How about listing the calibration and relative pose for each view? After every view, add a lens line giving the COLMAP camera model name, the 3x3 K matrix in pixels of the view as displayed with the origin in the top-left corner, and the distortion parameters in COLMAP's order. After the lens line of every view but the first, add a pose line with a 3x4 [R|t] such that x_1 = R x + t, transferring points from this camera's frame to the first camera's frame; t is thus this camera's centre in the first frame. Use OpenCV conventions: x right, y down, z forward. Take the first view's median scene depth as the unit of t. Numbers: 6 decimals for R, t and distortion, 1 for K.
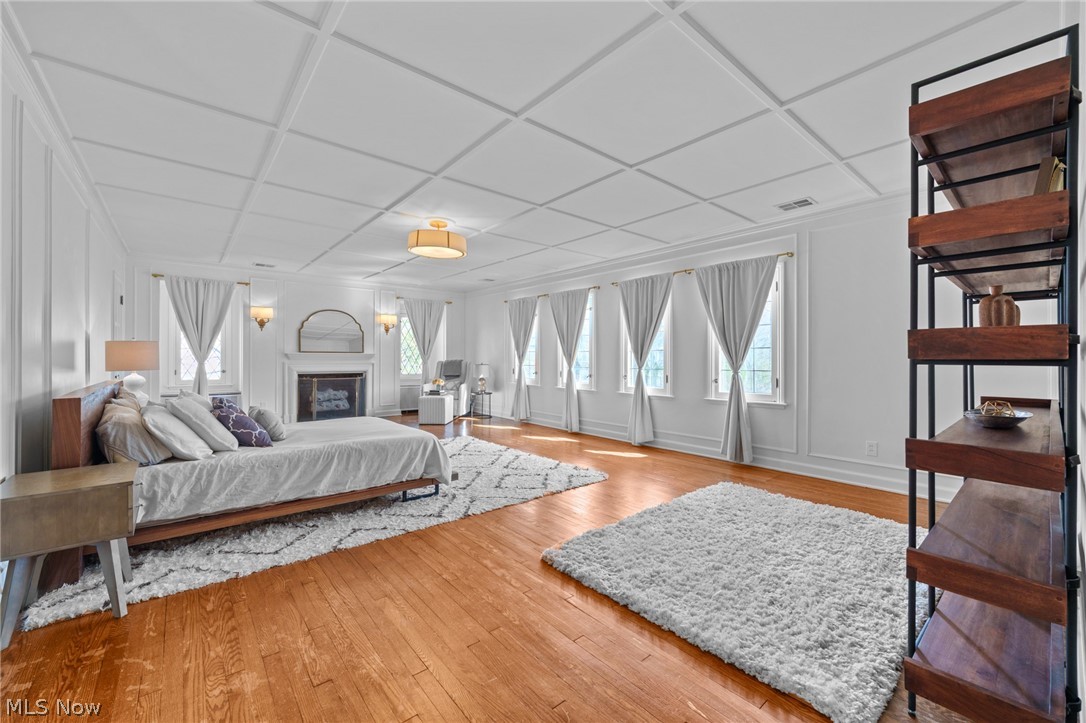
lens RADIAL K [[418.8, 0, 543.9], [0, 418.8, 356.8], [0, 0, 1]] dist [-0.000101, 0.000048]
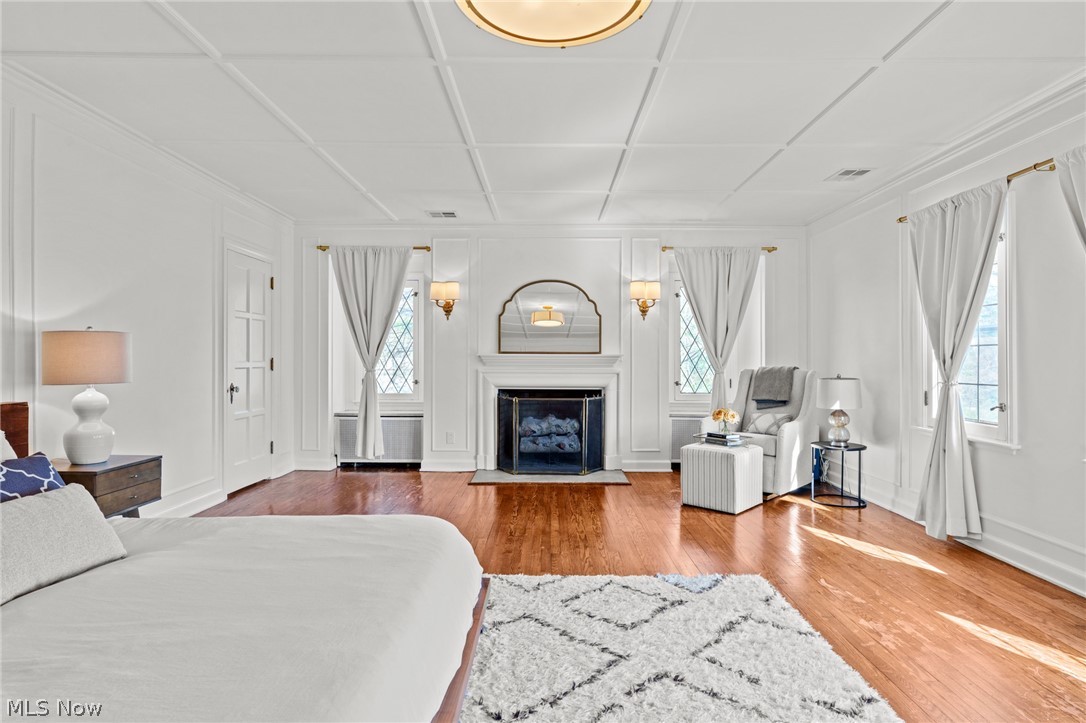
lens RADIAL K [[567.9, 0, 542.9], [0, 567.9, 358.2], [0, 0, 1]] dist [0.002948, 0.000398]
pose [[0.766609, -0.003688, -0.642103, -0.007148], [0.000786, 0.999988, -0.004806, 0.000212], [0.642113, 0.003180, 0.766603, 0.380683]]
